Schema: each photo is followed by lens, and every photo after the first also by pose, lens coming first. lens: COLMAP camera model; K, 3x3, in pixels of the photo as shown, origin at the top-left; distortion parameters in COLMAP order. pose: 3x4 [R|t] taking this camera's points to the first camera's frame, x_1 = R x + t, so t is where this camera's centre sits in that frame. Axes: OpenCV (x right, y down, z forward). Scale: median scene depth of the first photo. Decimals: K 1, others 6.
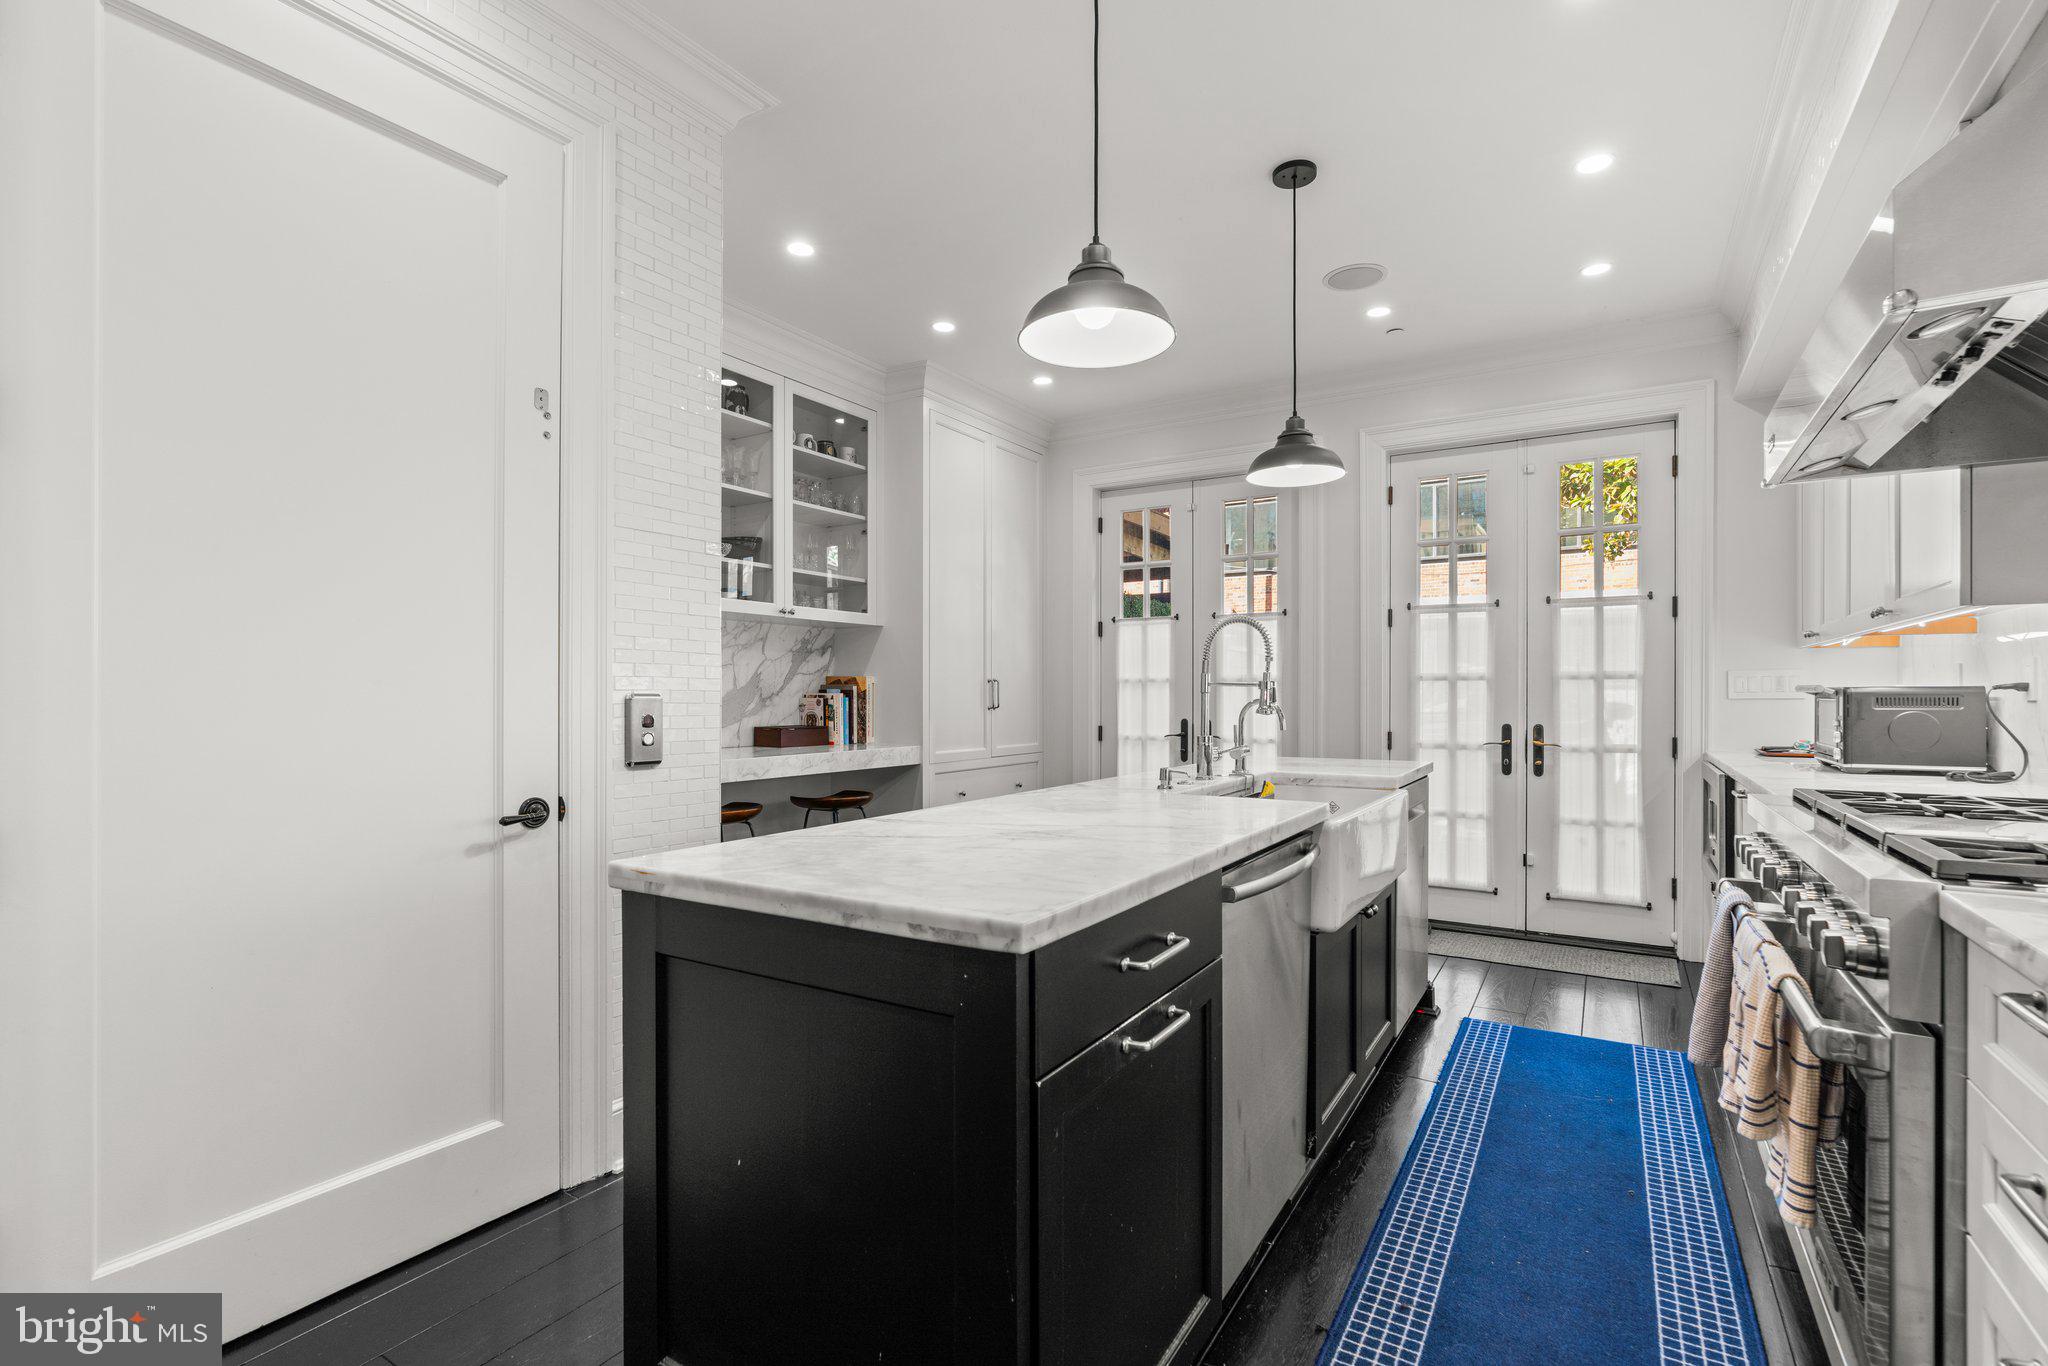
lens RADIAL K [[928.2, 0, 1004.8], [0, 928.2, 696.6], [0, 0, 1]] dist [-0.004905, -0.000309]
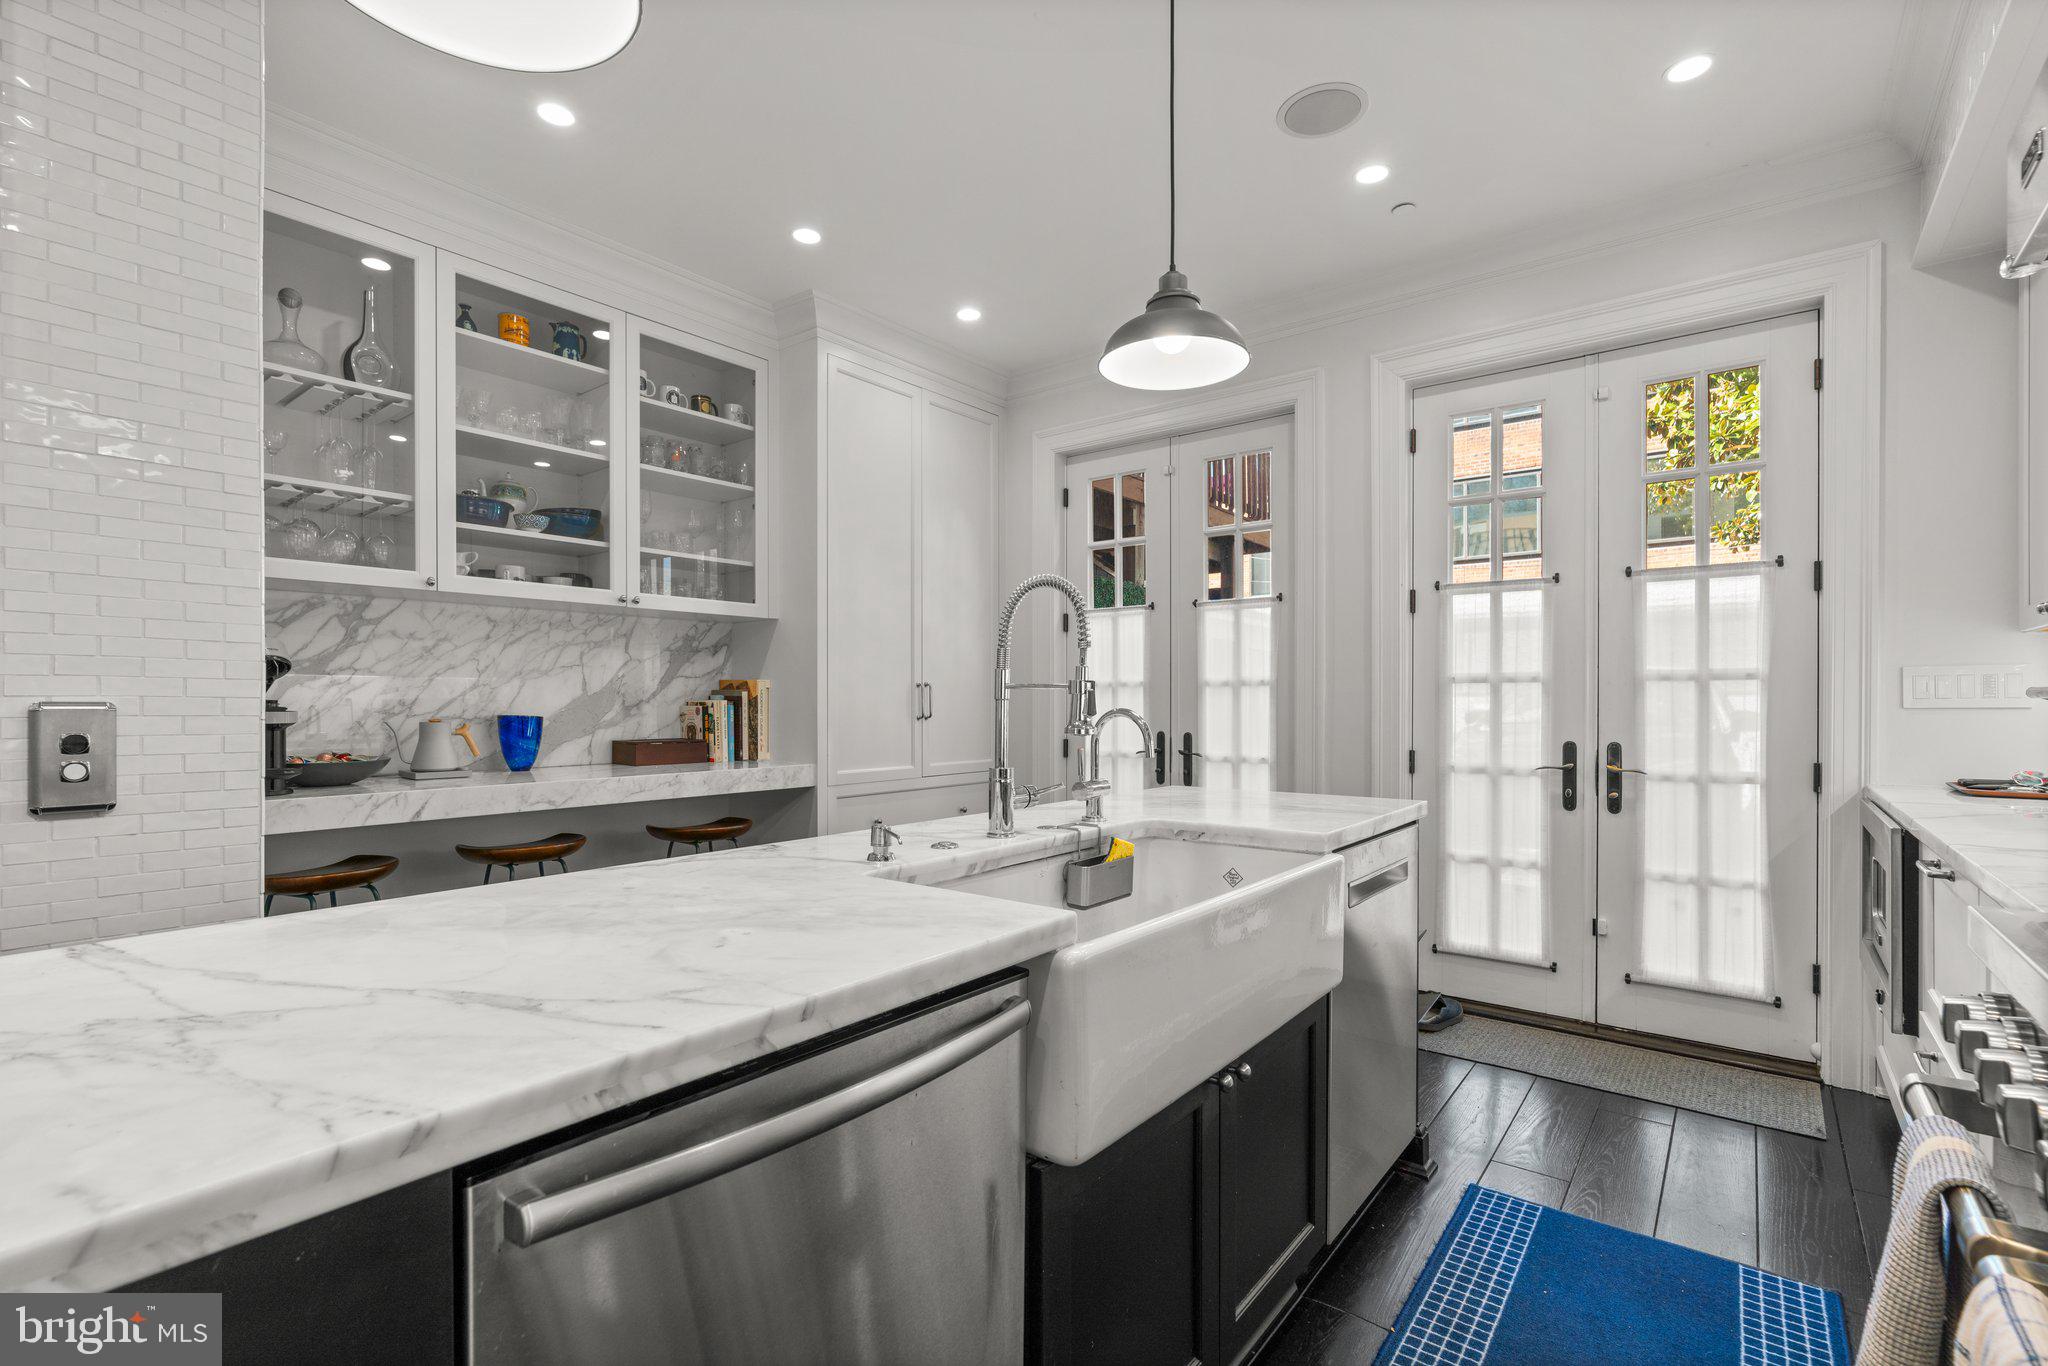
lens RADIAL K [[928.2, 0, 1010.4], [0, 928.2, 707.3], [0, 0, 1]] dist [-0.004905, -0.000309]
pose [[0.993966, 0.000284, -0.109692, 0.284491], [0.000258, 0.999988, 0.004927, -0.002563], [0.109692, -0.004925, 0.993953, 0.346031]]
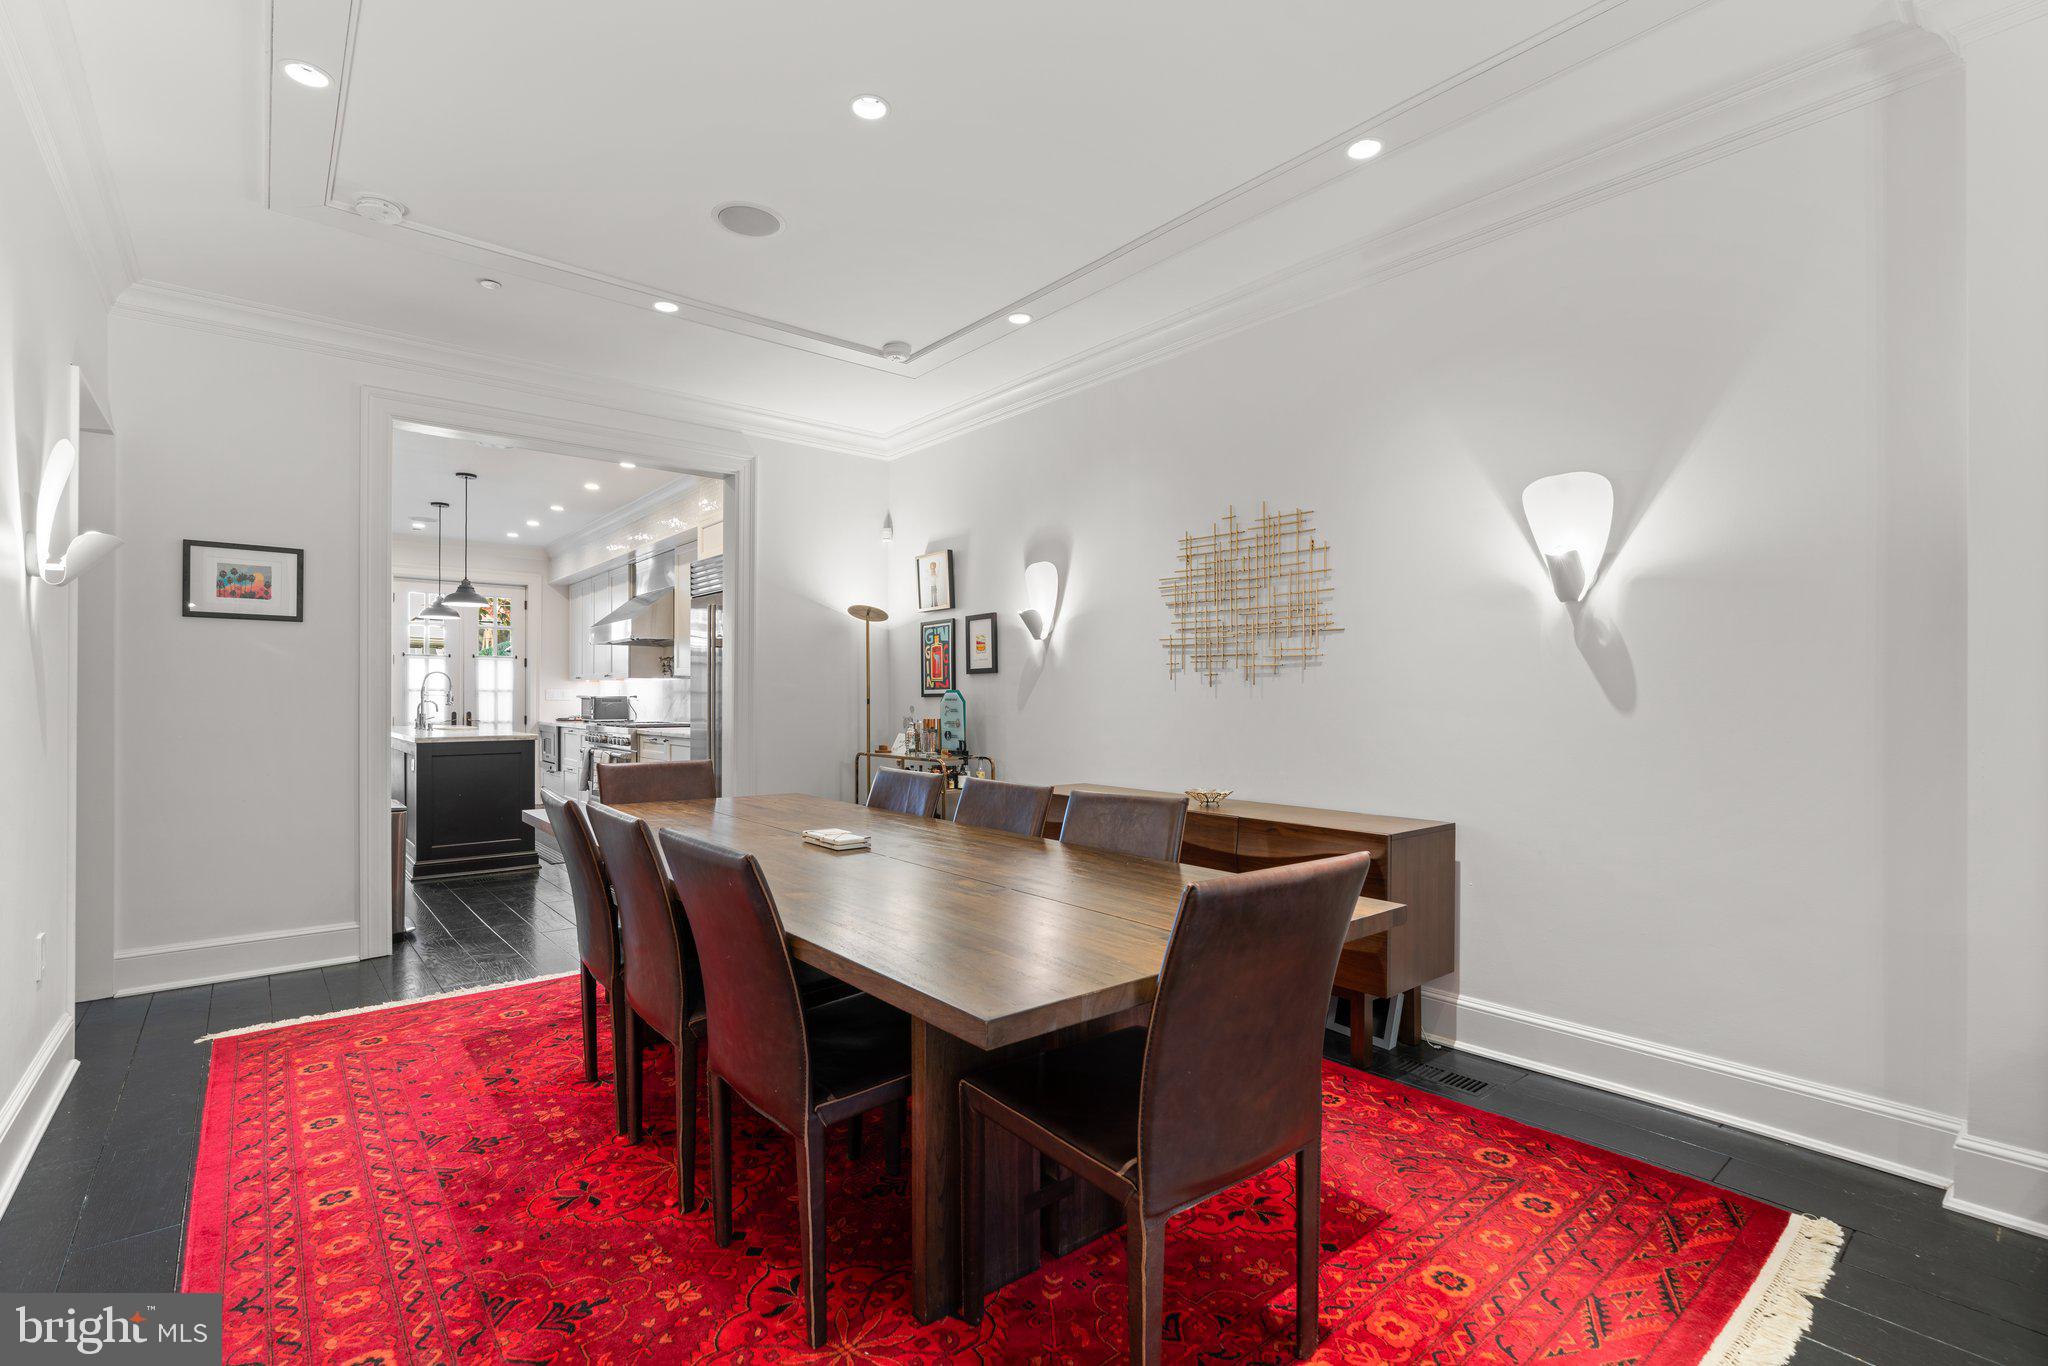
lens RADIAL K [[928.2, 0, 1025.0], [0, 928.2, 701.8], [0, 0, 1]] dist [-0.004905, -0.000309]
pose [[0.311361, -0.002361, 0.950289, -1.731607], [-0.000286, 0.999997, 0.002578, 0.000203], [-0.950292, -0.001075, 0.311360, -1.479415]]
